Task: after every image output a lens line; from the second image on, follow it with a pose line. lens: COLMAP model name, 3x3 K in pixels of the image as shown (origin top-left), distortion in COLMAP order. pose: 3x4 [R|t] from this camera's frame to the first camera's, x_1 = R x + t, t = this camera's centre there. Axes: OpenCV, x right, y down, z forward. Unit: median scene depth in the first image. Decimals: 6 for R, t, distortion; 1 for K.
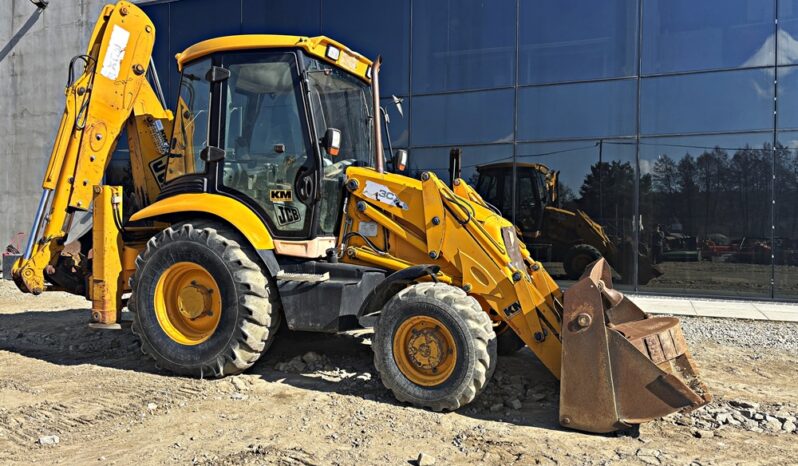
lens RADIAL K [[598.6, 0, 398.3], [0, 598.6, 231.6], [0, 0, 1]] dist [0.045984, -0.056660]
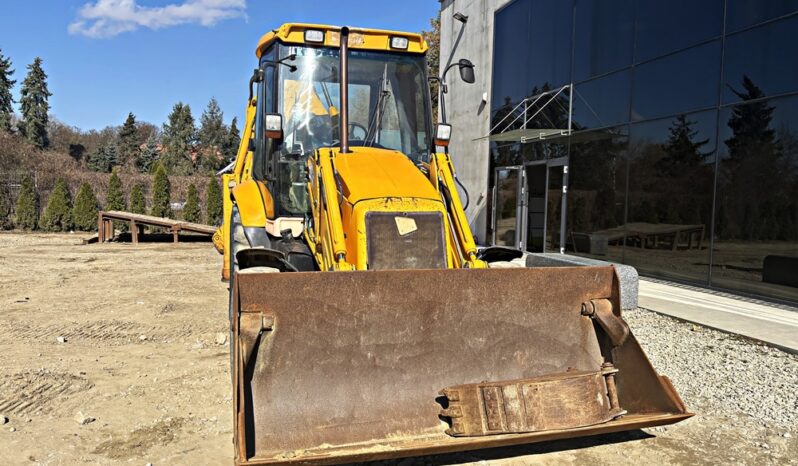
lens RADIAL K [[598.6, 0, 398.2], [0, 598.6, 230.5], [0, 0, 1]] dist [0.045984, -0.056660]
pose [[0.615769, 0.047488, -0.786494, 0.817618], [-0.028636, 0.998872, 0.037890, -0.013630], [0.787406, -0.000810, 0.616434, 0.506133]]
